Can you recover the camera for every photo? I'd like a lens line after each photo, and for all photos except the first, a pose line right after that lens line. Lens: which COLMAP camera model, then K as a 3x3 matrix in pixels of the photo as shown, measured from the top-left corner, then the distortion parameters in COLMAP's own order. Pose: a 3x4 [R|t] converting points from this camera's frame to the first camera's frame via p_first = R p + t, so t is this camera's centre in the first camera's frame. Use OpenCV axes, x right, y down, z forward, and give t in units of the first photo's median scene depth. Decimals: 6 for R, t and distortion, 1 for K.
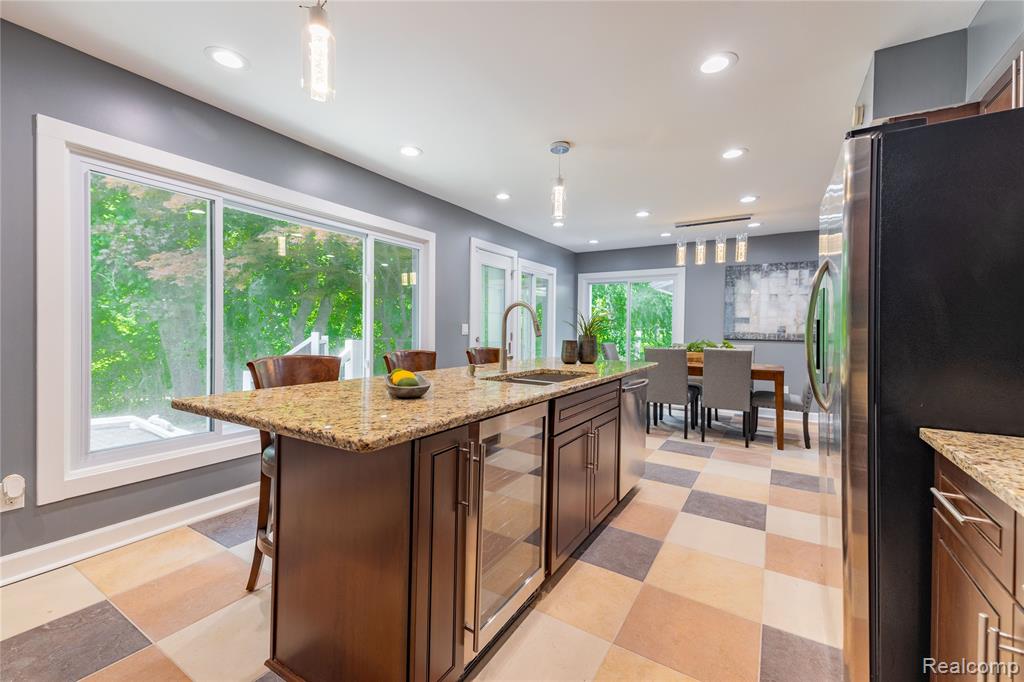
lens RADIAL K [[422.0, 0, 508.8], [0, 422.0, 335.9], [0, 0, 1]] dist [0.030222, -0.001486]
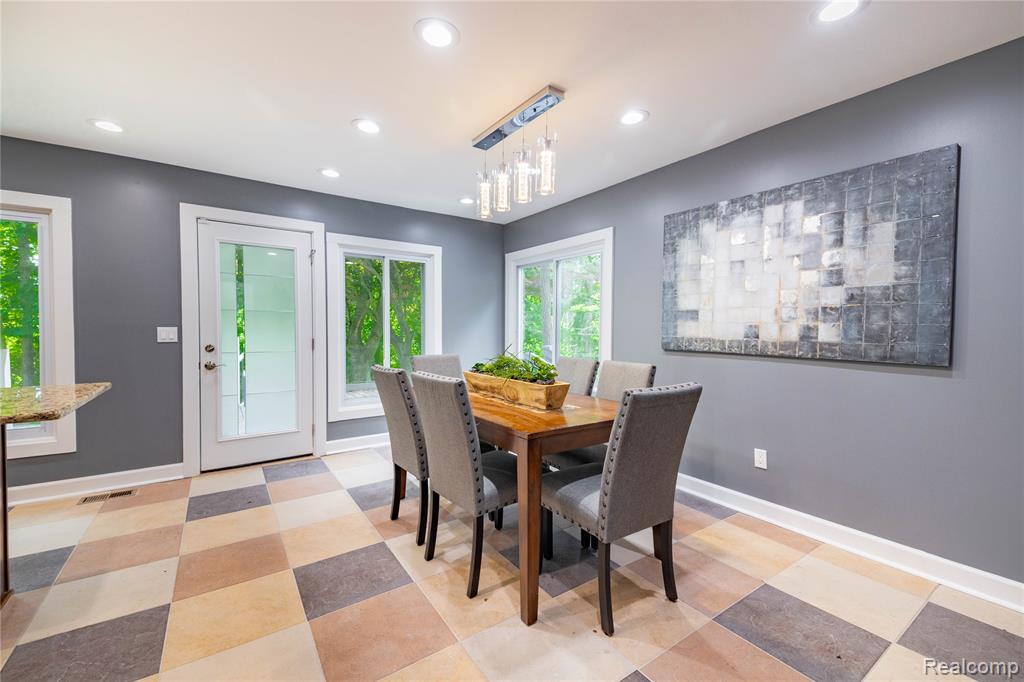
lens RADIAL K [[422.0, 0, 511.7], [0, 422.0, 341.0], [0, 0, 1]] dist [0.030222, -0.001486]
pose [[0.916158, 0.007625, -0.400744, 0.575482], [-0.006537, 0.999970, 0.004082, -0.004846], [0.400763, -0.001120, 0.916181, 0.440711]]
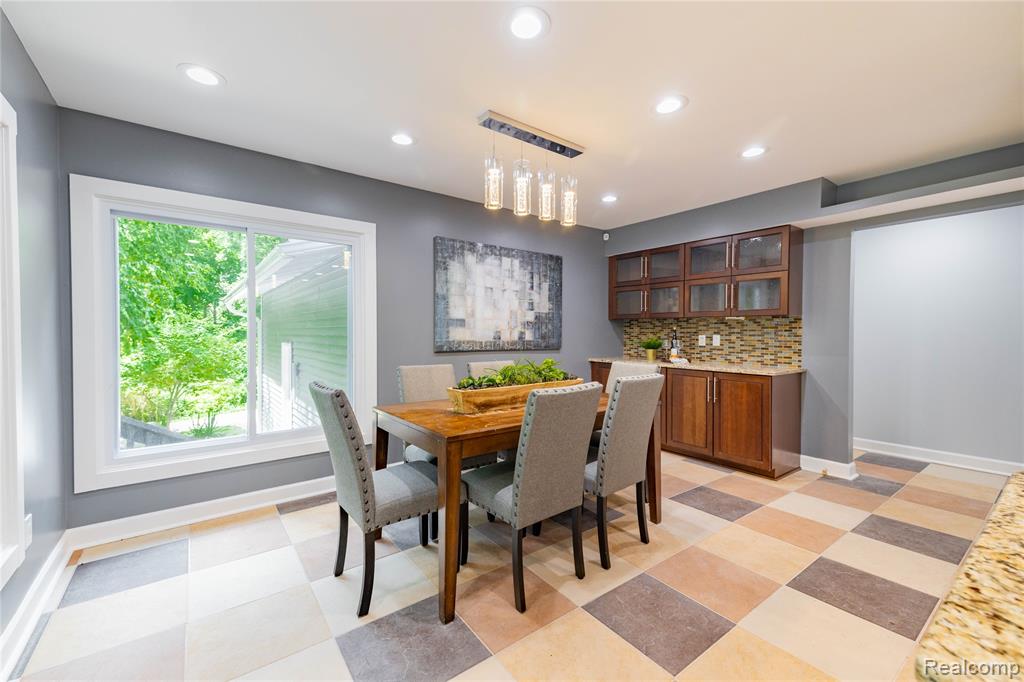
lens RADIAL K [[422.0, 0, 511.9], [0, 422.0, 335.0], [0, 0, 1]] dist [0.030222, -0.001486]
pose [[0.357164, -0.015507, 0.933913, -0.038888], [0.028333, 0.999582, 0.005762, -0.019138], [-0.933612, 0.024402, 0.357454, 0.703859]]
